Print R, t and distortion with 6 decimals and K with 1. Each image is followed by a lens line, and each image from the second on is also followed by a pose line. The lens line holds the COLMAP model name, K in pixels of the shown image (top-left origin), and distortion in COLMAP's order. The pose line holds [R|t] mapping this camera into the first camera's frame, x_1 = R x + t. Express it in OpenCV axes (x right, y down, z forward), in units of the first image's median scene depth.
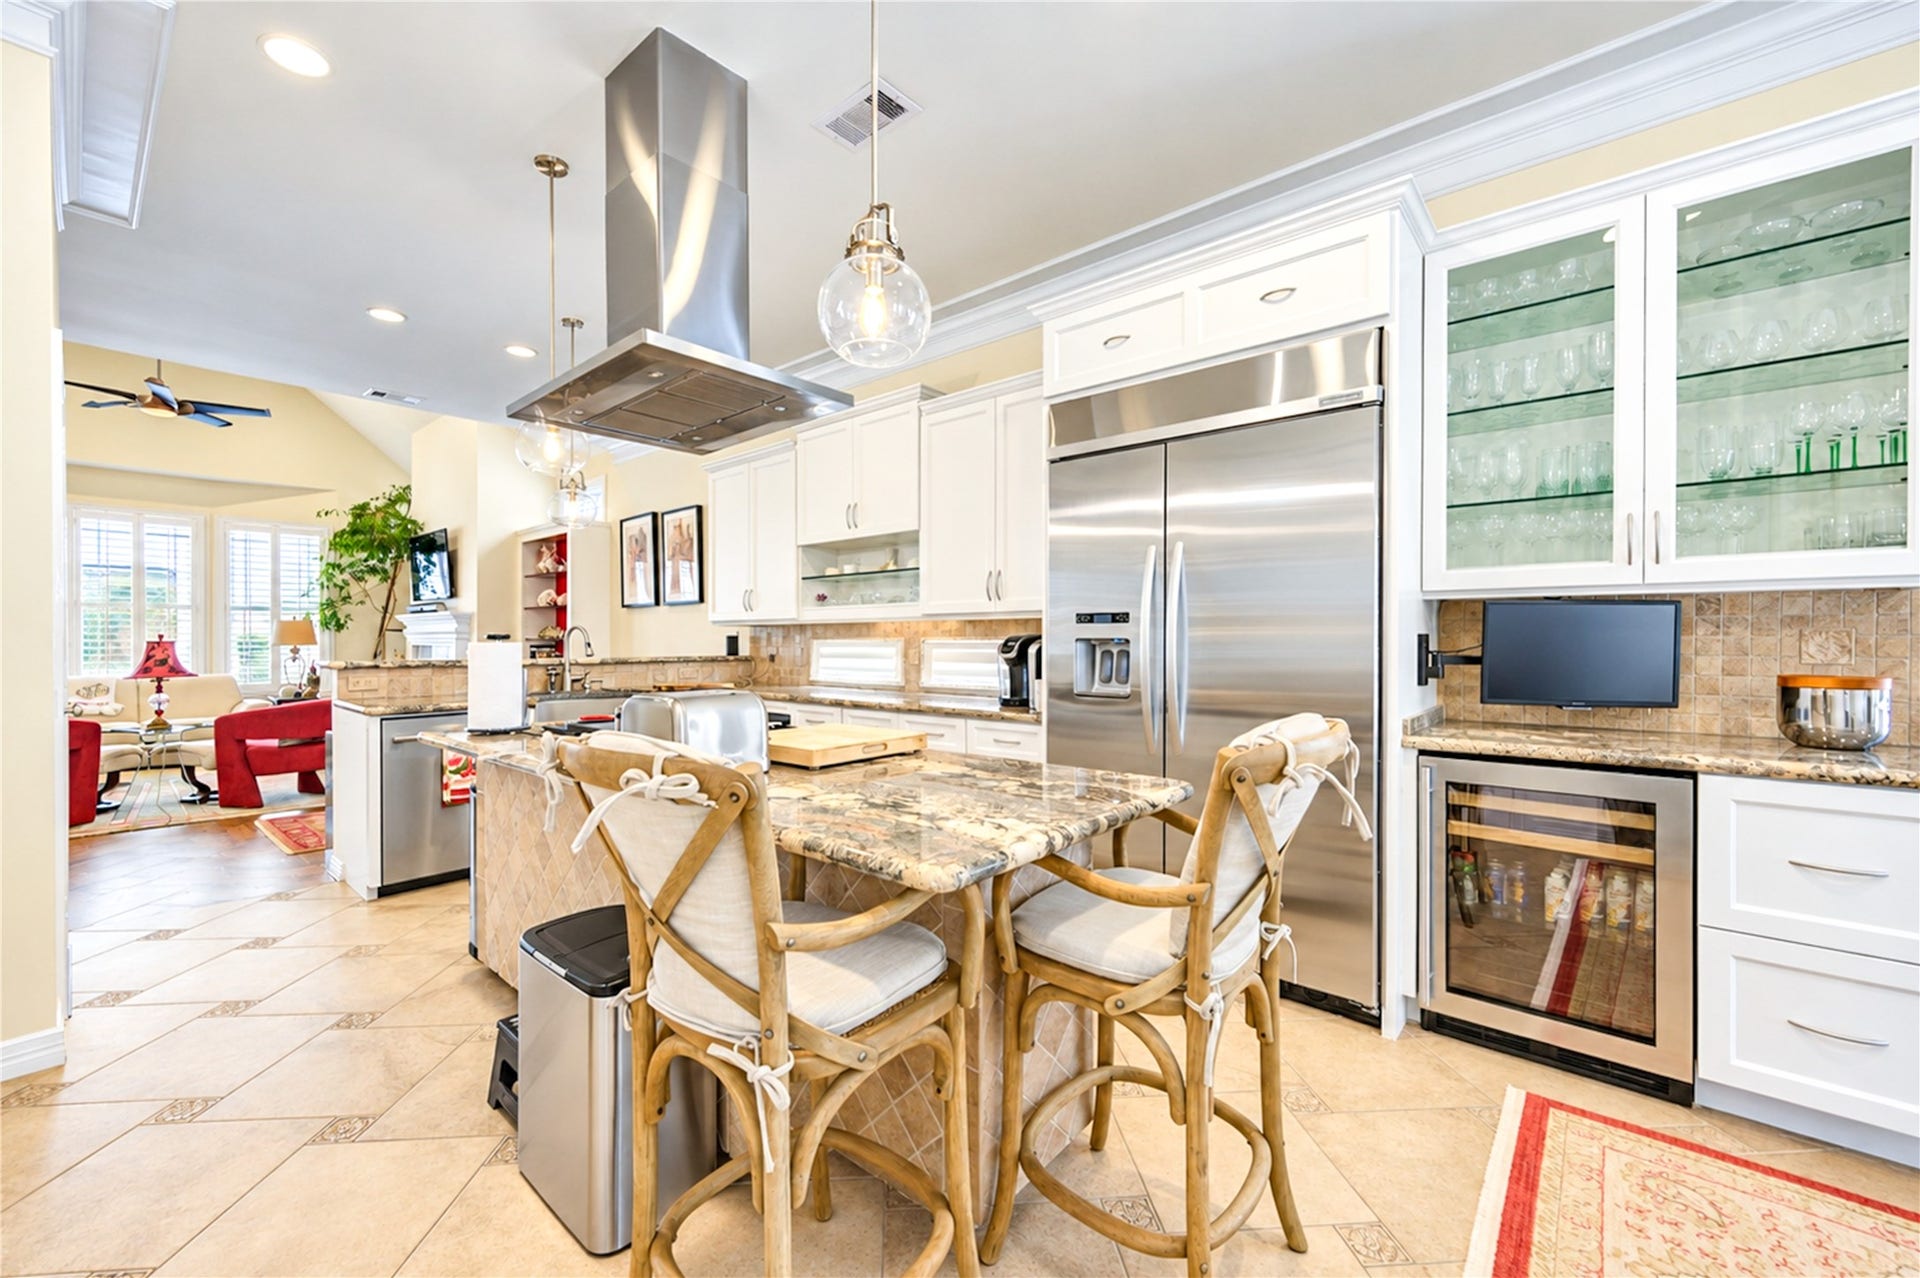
lens RADIAL K [[760.2, 0, 954.7], [0, 760.2, 636.5], [0, 0, 1]] dist [0.007129, 0.000011]
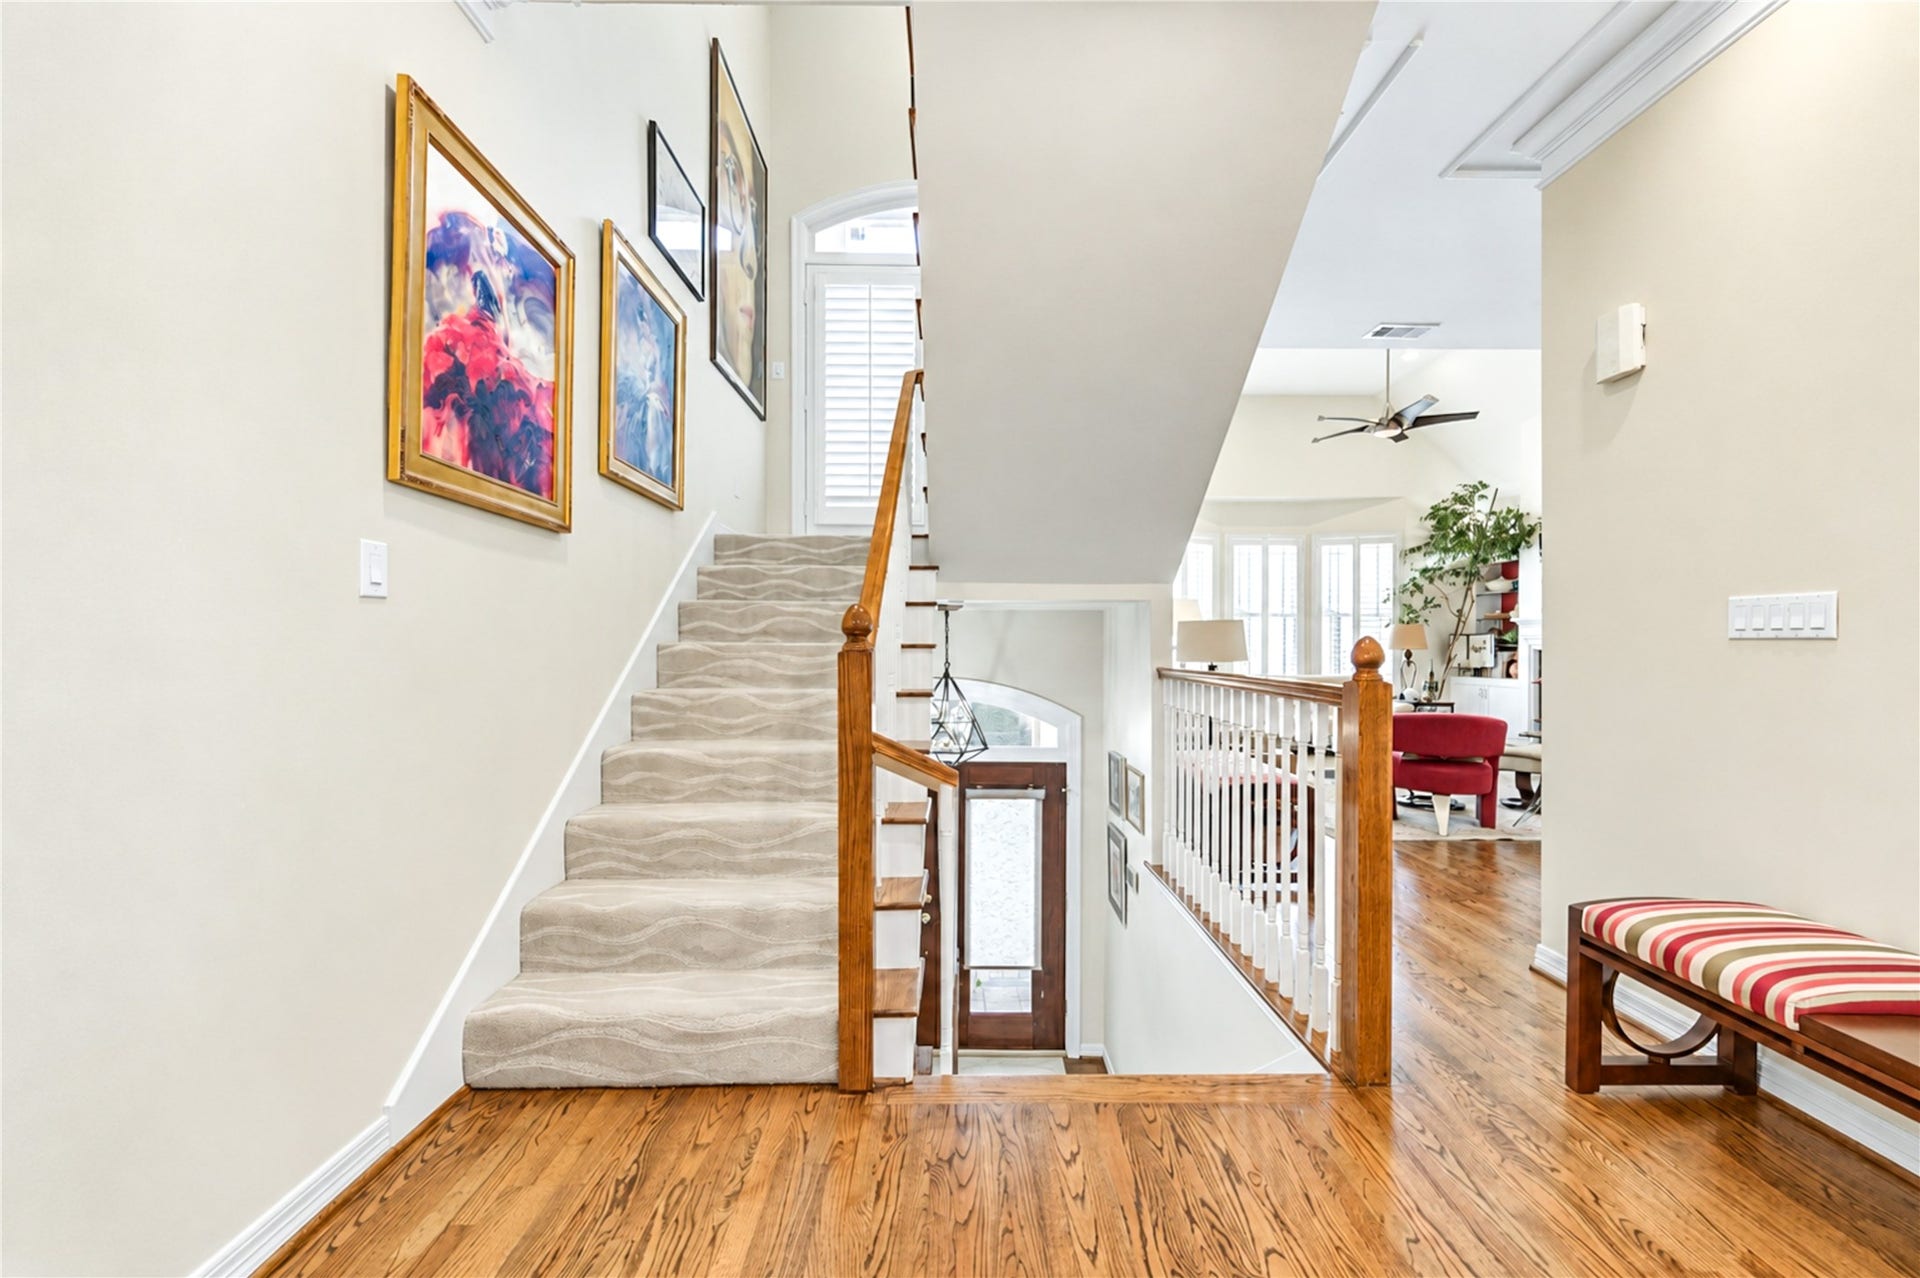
lens RADIAL K [[740.3, 0, 958.8], [0, 740.3, 645.3], [0, 0, 1]] dist [0.002475, -0.000058]
pose [[0.653430, 0.004738, -0.756972, -0.777361], [-0.001846, 0.999987, 0.004666, 0.003971], [0.756984, -0.001652, 0.653431, -0.167848]]
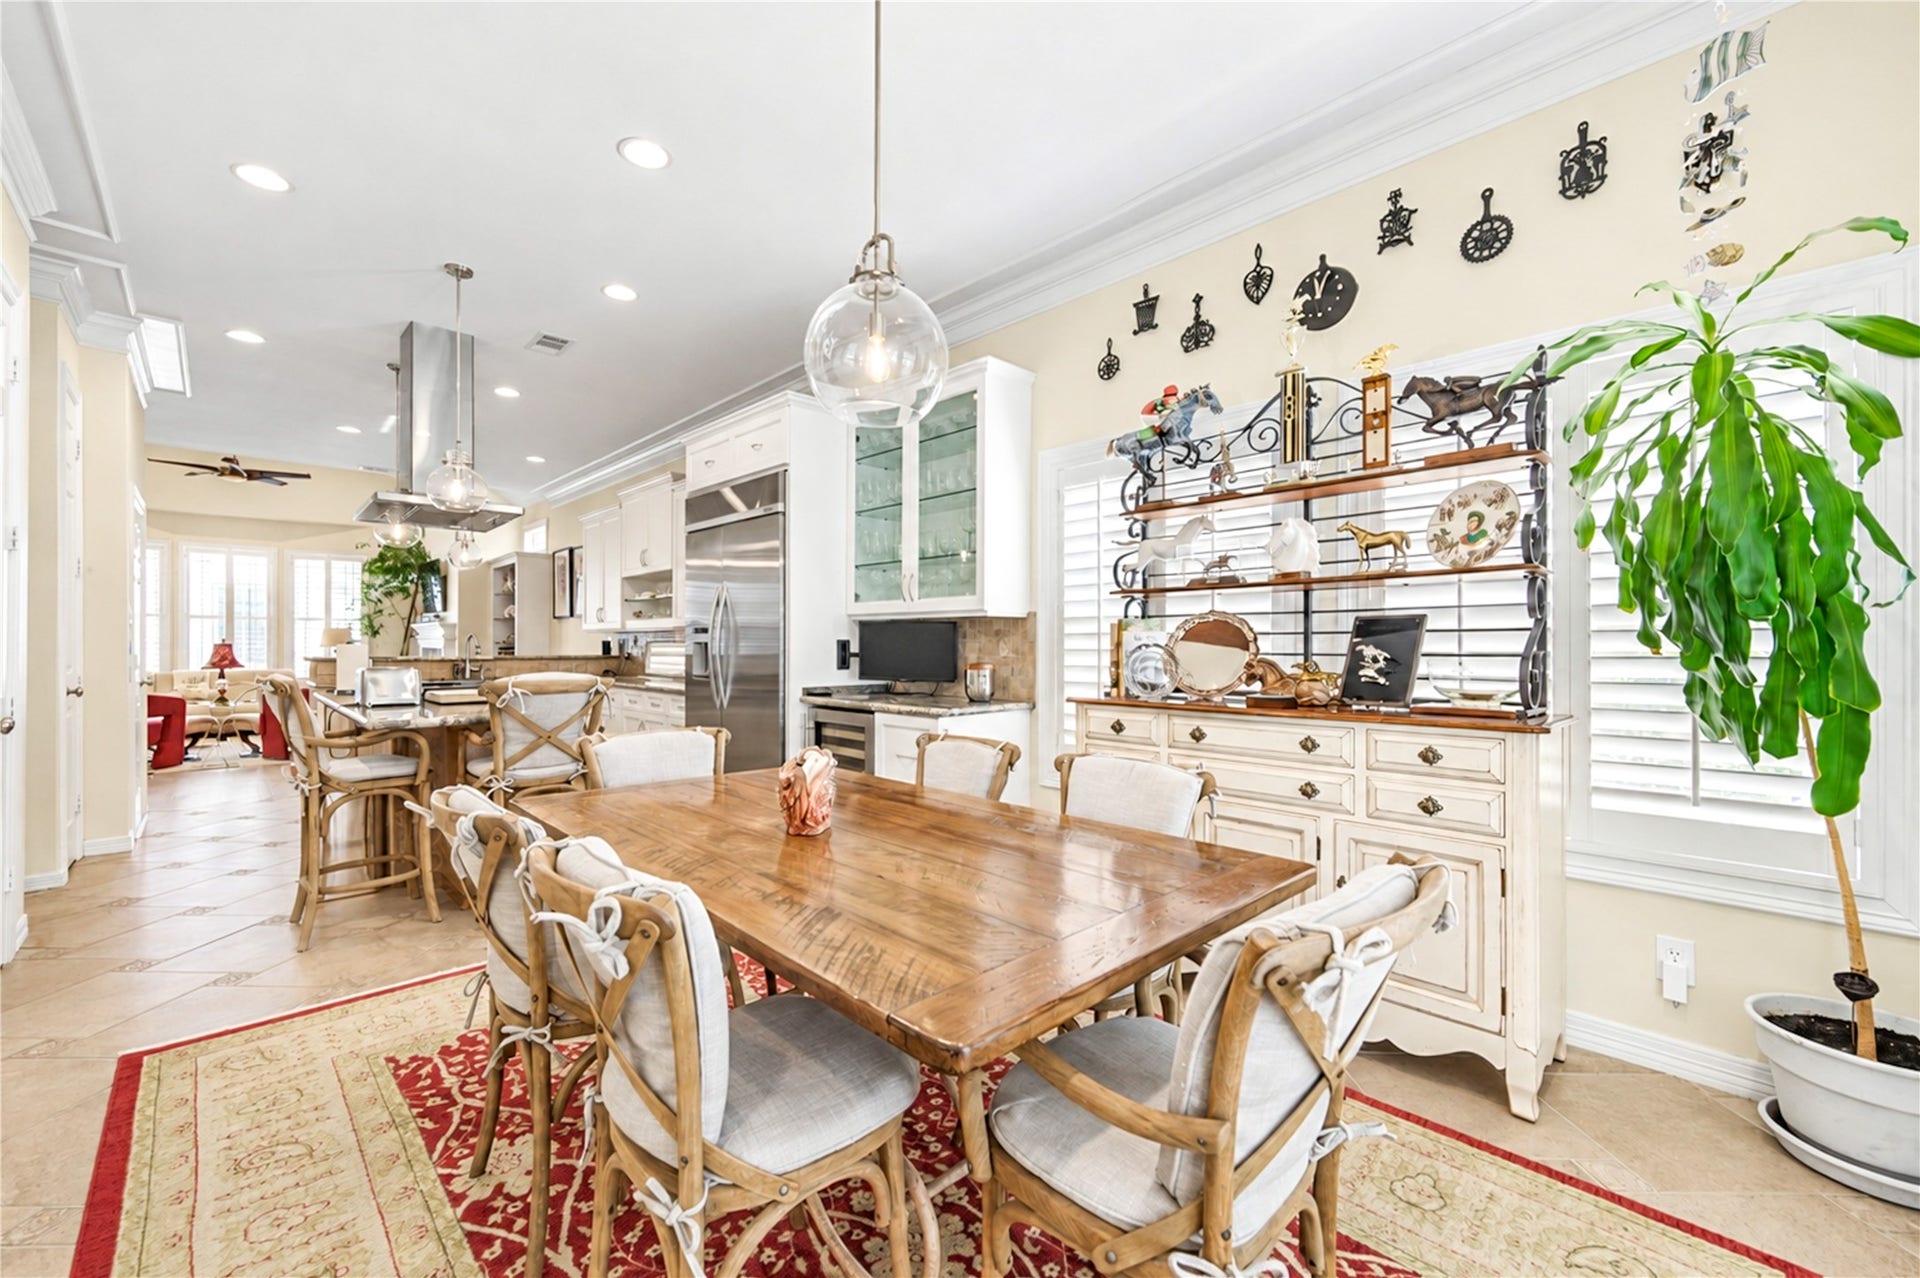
lens RADIAL K [[774.7, 0, 921.5], [0, 774.7, 638.0], [0, 0, 1]] dist [0.018850, -0.000201]
pose [[0.992954, 0.003182, -0.118461, 0.466131], [-0.004063, 0.999966, -0.007198, 0.001764], [0.118434, 0.007629, 0.992933, -0.333794]]
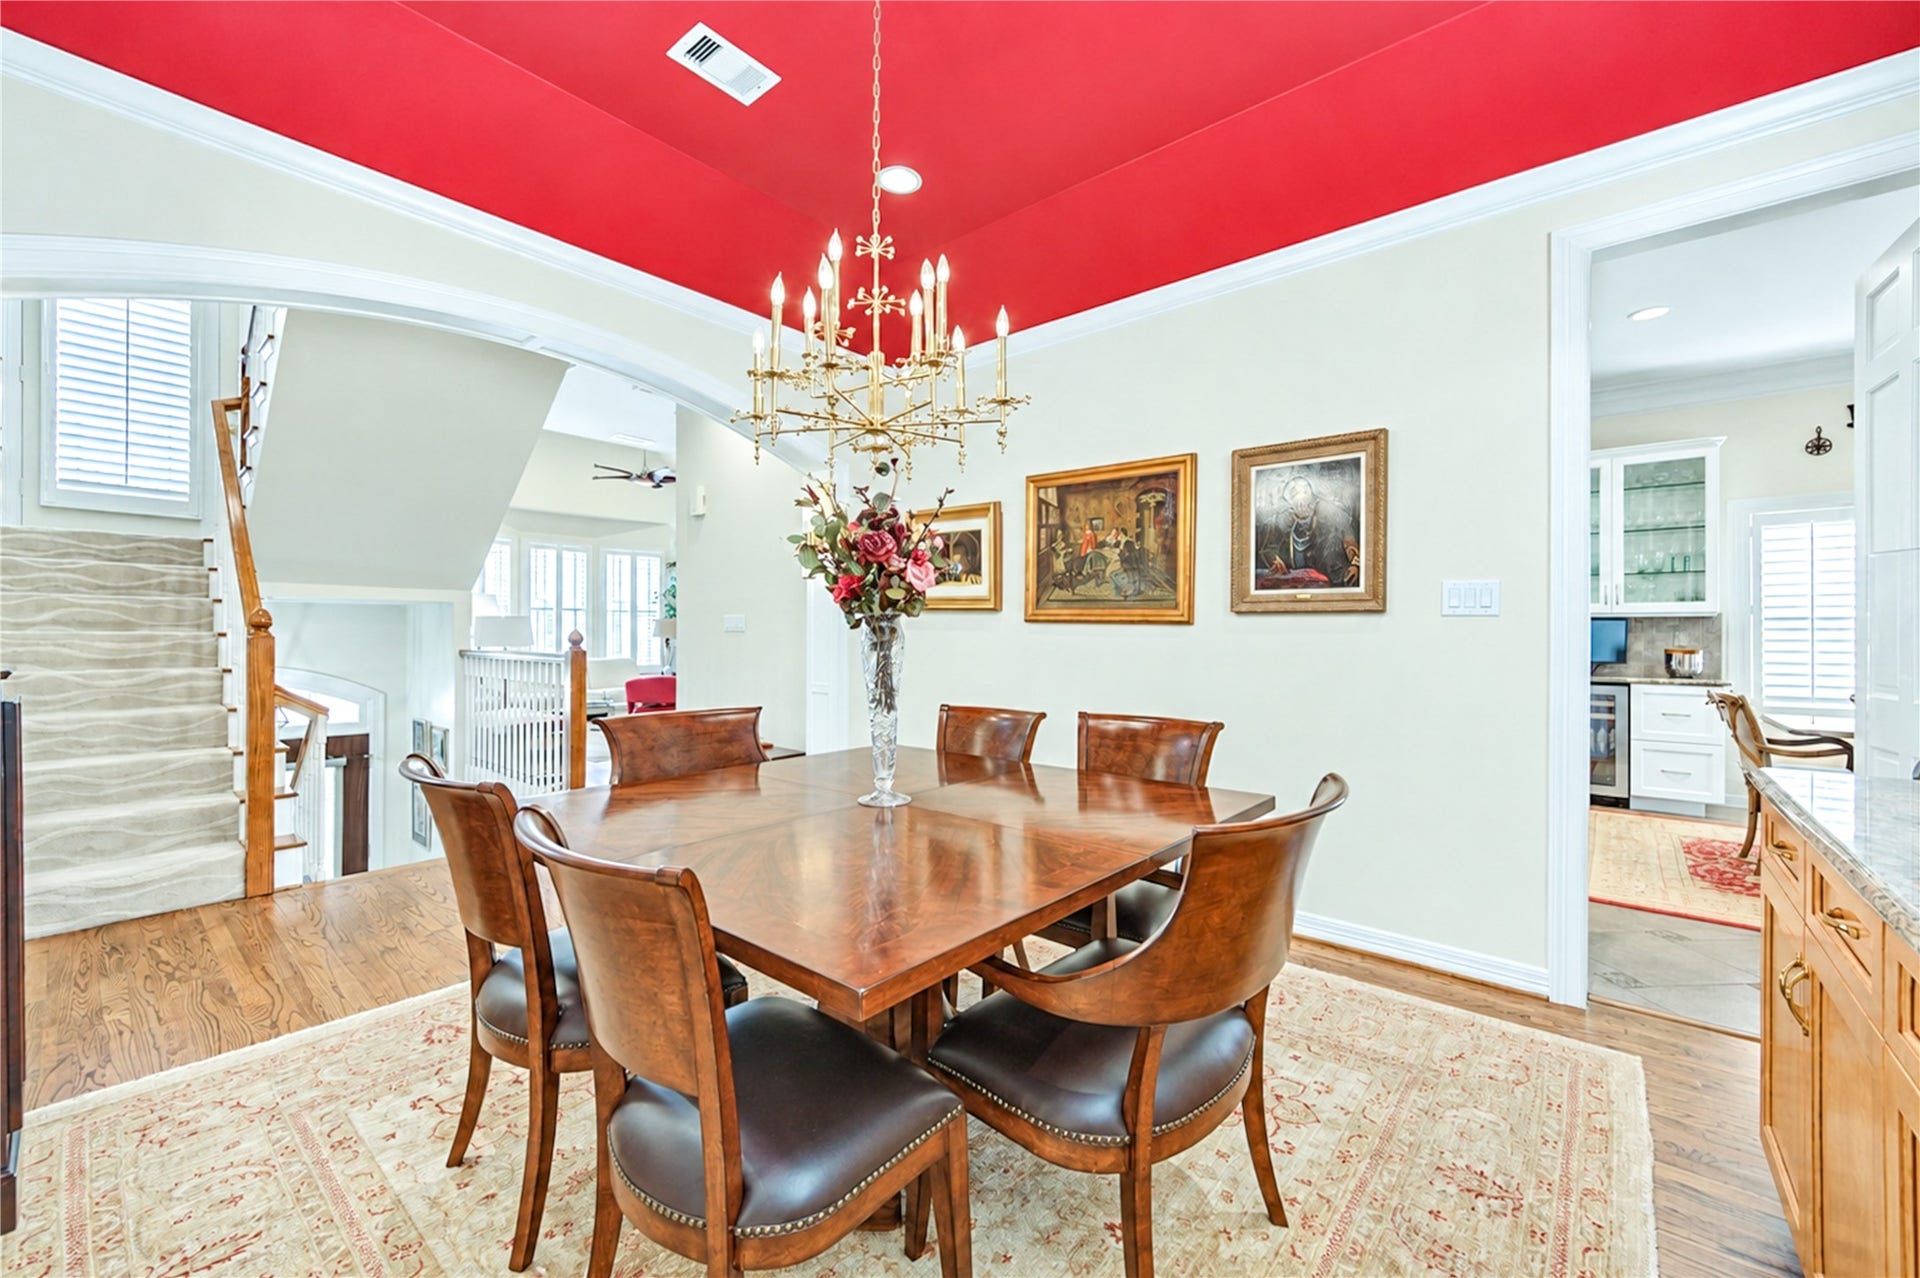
lens RADIAL K [[763.5, 0, 959.1], [0, 763.5, 630.0], [0, 0, 1]] dist [-0.001268, -0.000223]
pose [[0.999983, 0.003934, -0.004300, -0.496108], [-0.003959, 0.999974, -0.006002, 0.004439], [0.004276, 0.006019, 0.999973, -0.609812]]
